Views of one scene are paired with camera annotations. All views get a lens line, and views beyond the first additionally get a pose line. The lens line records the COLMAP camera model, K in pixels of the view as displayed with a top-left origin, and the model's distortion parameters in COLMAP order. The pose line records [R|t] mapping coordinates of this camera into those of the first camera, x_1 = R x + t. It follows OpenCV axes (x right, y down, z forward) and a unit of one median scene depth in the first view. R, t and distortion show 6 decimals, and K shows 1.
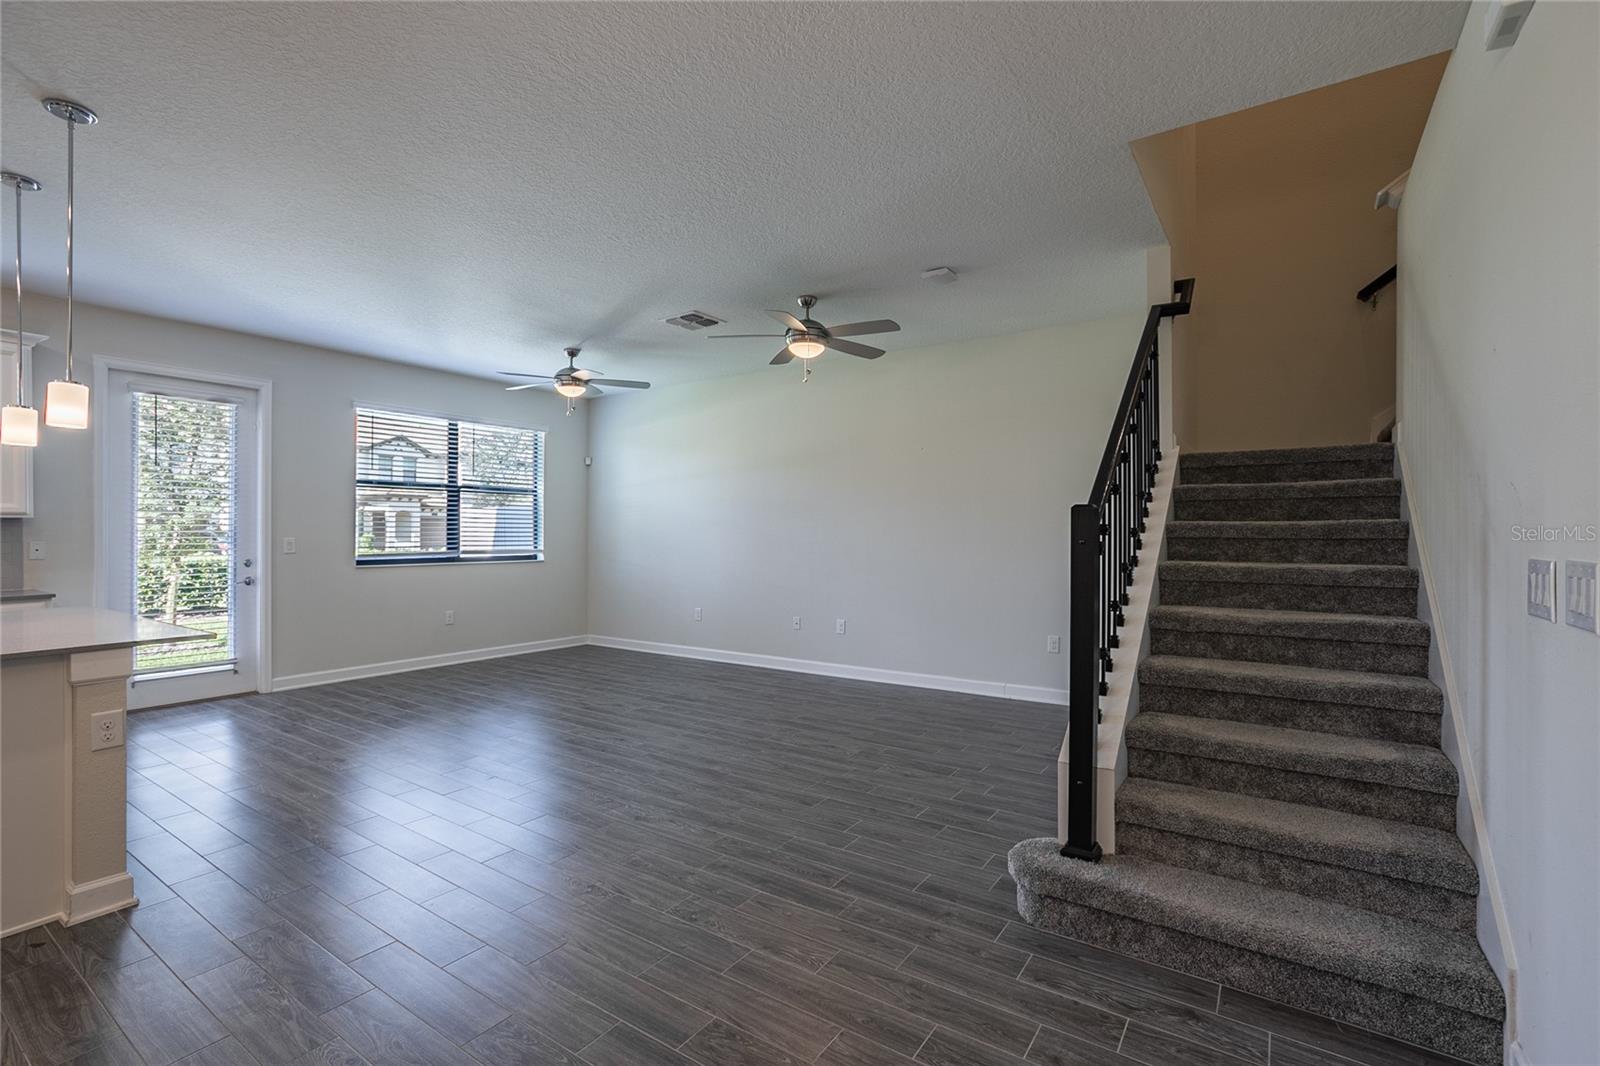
lens RADIAL K [[720.2, 0, 792.1], [0, 720.2, 531.0], [0, 0, 1]] dist [-0.023858, 0.011556]
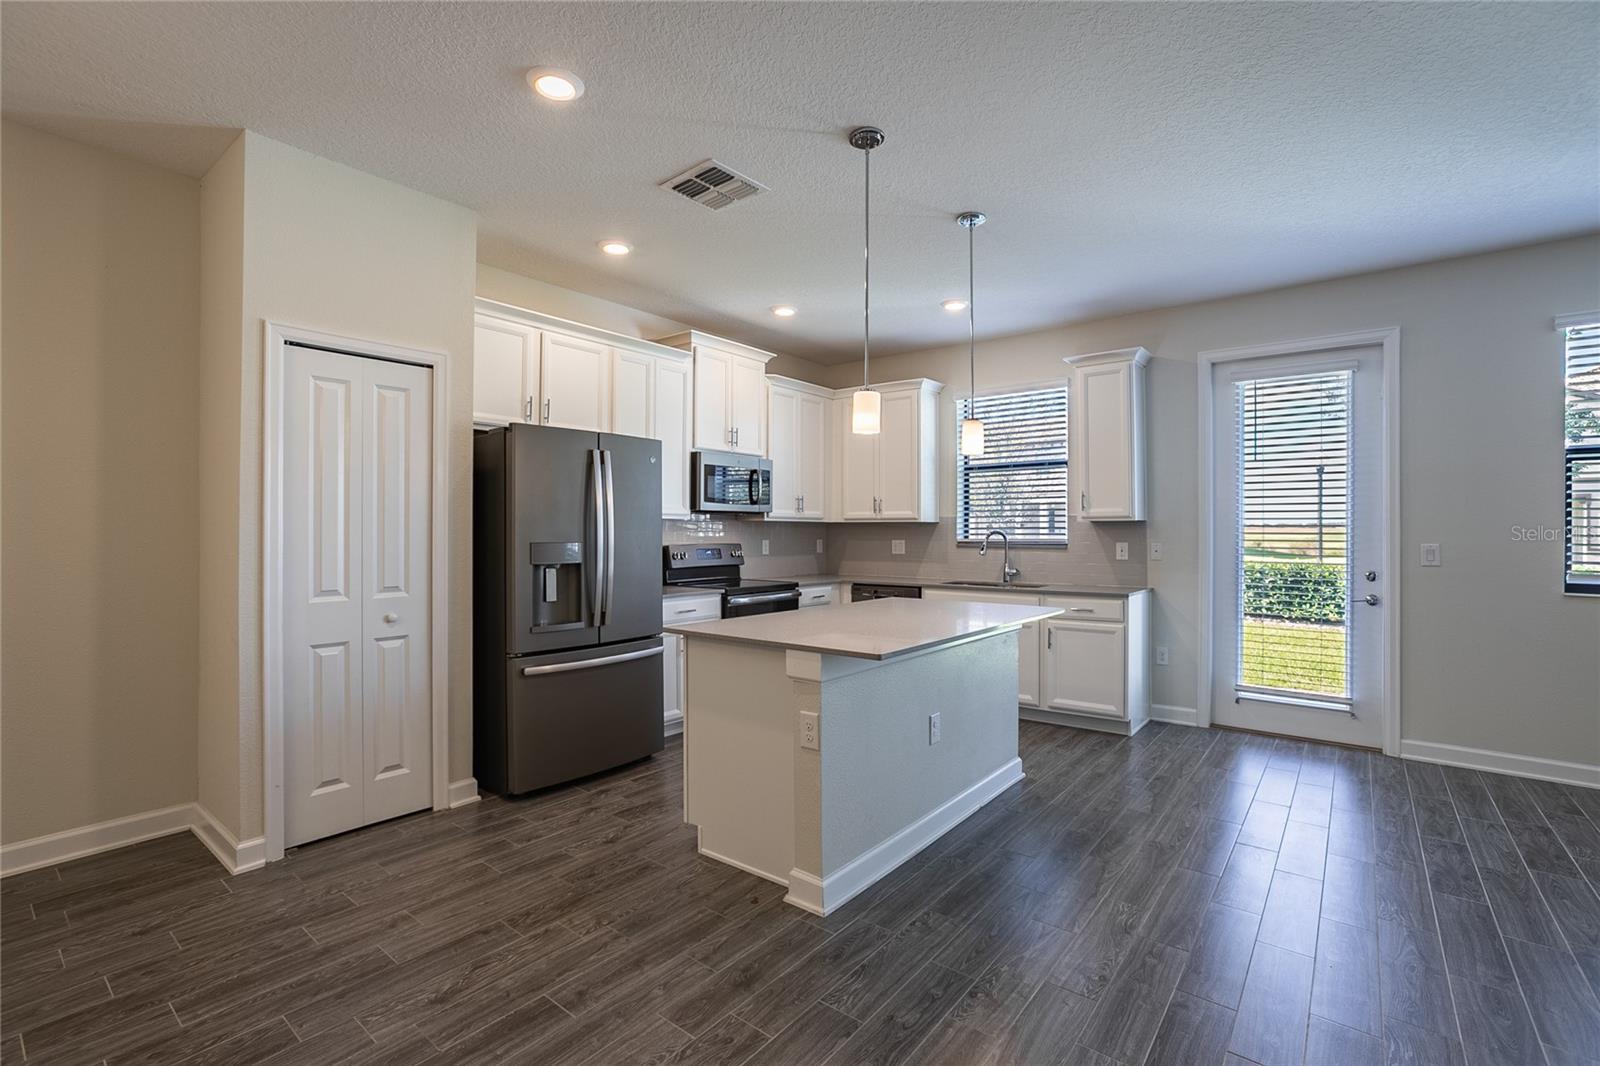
lens RADIAL K [[720.2, 0, 797.0], [0, 720.2, 525.7], [0, 0, 1]] dist [-0.023858, 0.011556]
pose [[-0.061104, -0.007553, -0.998103, 0.046841], [-0.003236, 0.999968, -0.007369, -0.001438], [0.998126, 0.002779, -0.061126, 0.762375]]
